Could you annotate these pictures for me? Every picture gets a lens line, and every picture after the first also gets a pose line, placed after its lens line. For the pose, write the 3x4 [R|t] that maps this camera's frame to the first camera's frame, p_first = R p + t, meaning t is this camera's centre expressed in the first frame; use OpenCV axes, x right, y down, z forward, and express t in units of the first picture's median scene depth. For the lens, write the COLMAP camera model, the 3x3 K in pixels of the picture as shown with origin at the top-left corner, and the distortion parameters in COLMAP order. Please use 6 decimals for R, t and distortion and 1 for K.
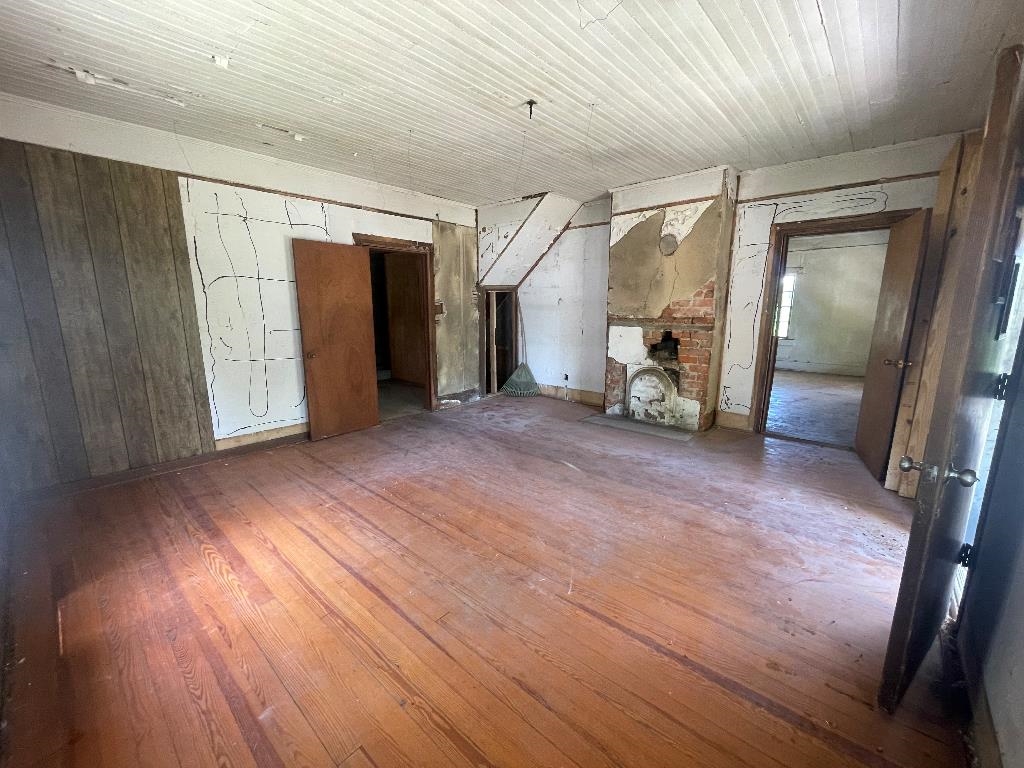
lens RADIAL K [[414.5, 0, 512.0], [0, 414.5, 384.0], [0, 0, 1]] dist [-0.002259, -0.000236]
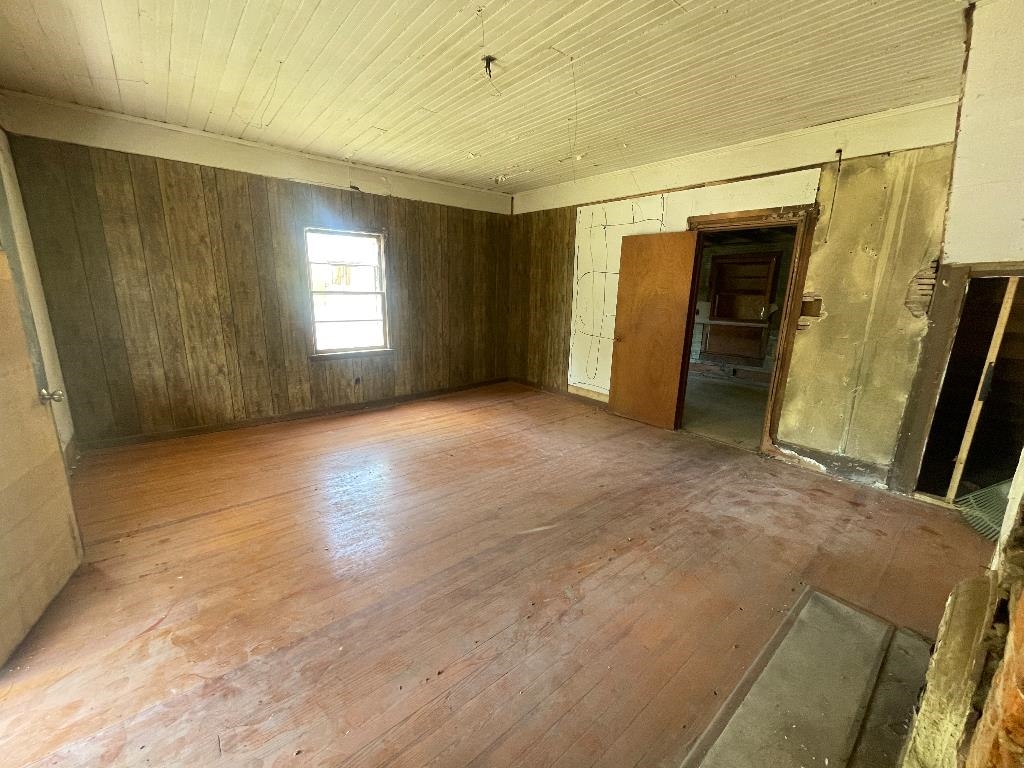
lens RADIAL K [[414.5, 0, 512.0], [0, 414.5, 384.0], [0, 0, 1]] dist [-0.002259, -0.000236]
pose [[-0.140018, 0.221020, -0.965166, 0.628782], [-0.212189, 0.945425, 0.247282, -0.159906], [0.967146, 0.239421, -0.085479, 0.786228]]
